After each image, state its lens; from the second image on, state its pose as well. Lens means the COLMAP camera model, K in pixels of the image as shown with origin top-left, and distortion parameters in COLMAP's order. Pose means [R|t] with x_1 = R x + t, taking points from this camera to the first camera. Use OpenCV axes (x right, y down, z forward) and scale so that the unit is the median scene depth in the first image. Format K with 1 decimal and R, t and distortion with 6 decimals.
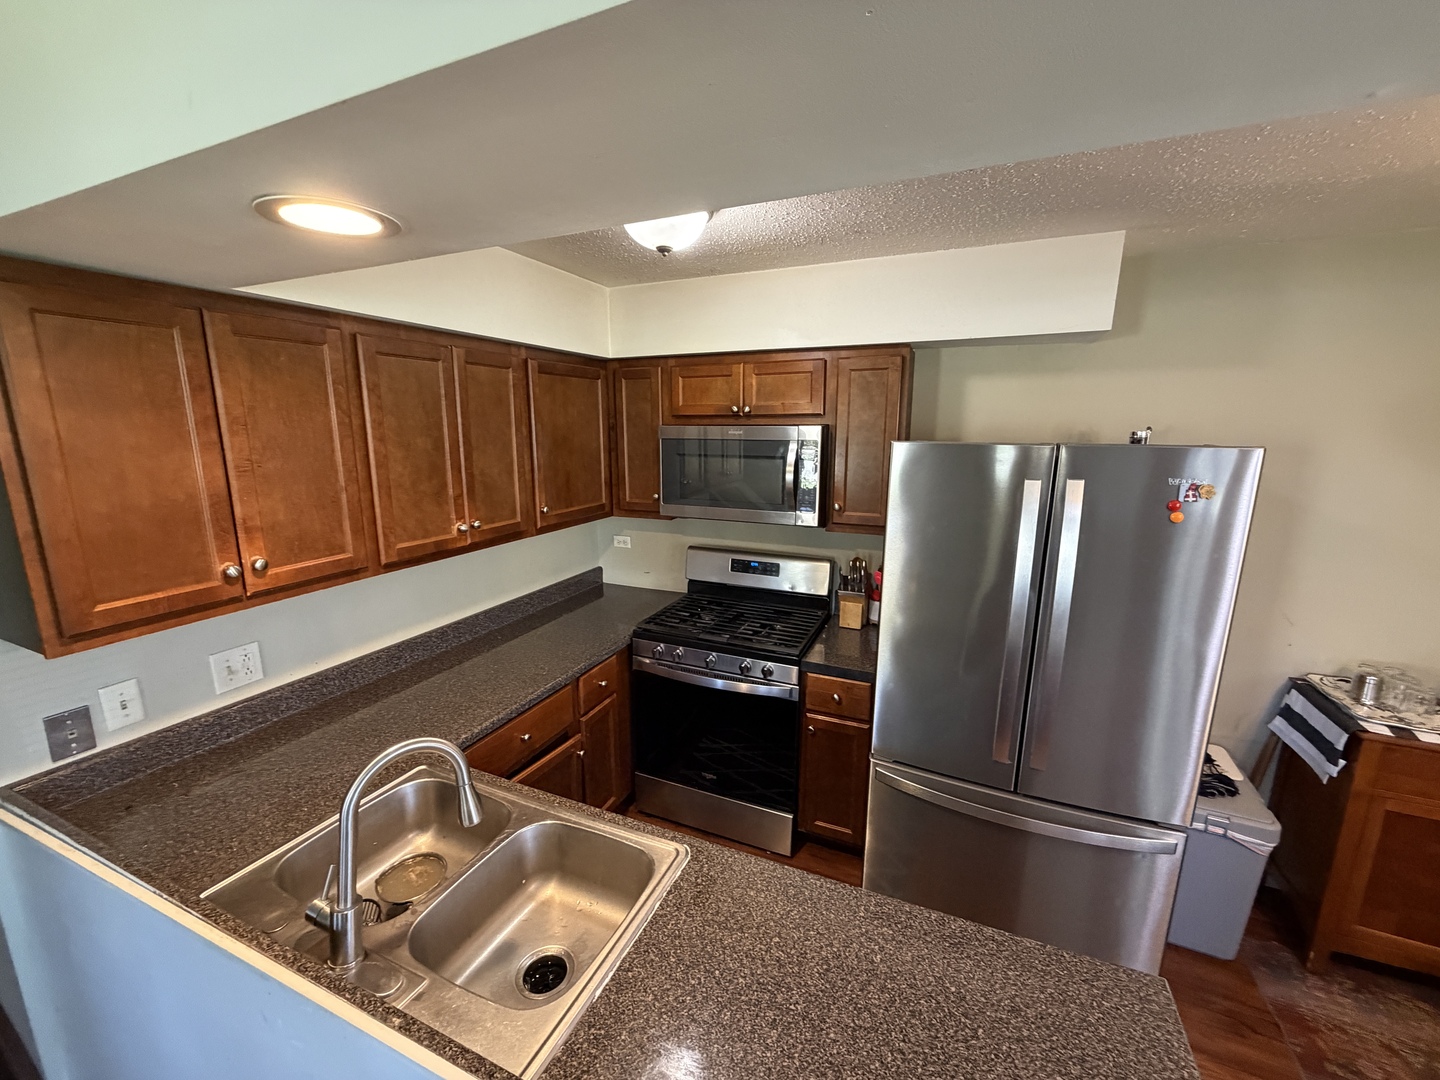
lens RADIAL K [[578.2, 0, 719.8], [0, 578.2, 540.7], [0, 0, 1]] dist [0.000085, -0.000403]
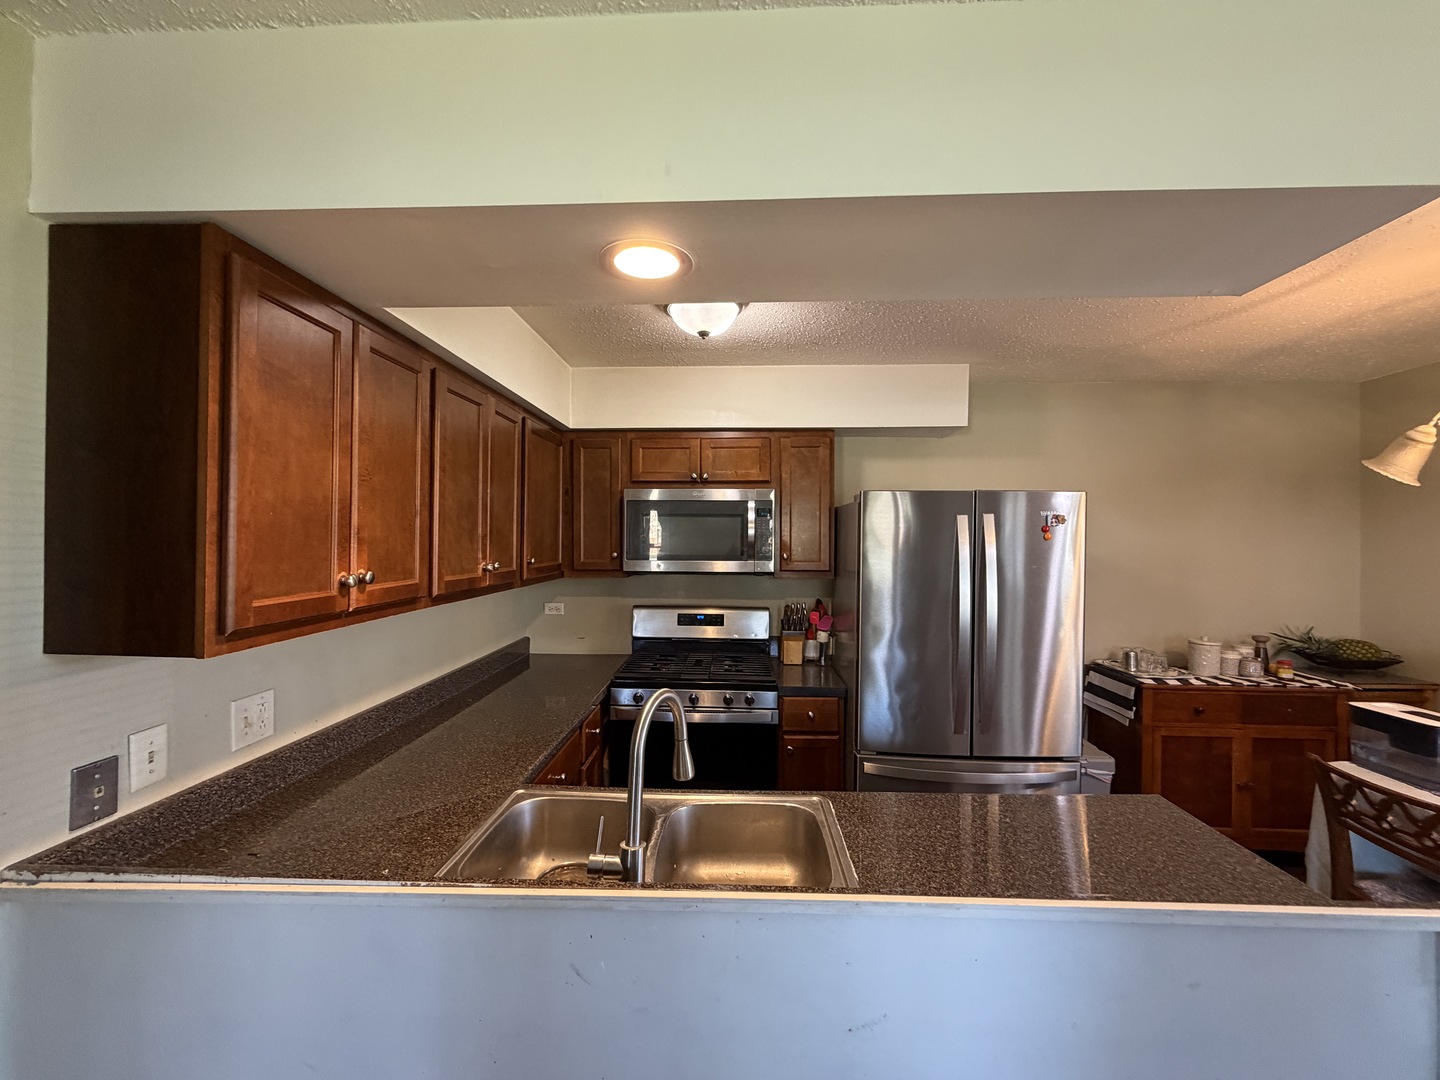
lens RADIAL K [[578.2, 0, 720.8], [0, 578.2, 540.3], [0, 0, 1]] dist [0.000085, -0.000403]
pose [[0.930665, 0.001225, 0.365871, -0.460459], [0.069386, 0.981256, -0.179782, 0.147085], [-0.359234, 0.192703, 0.913136, -0.068000]]
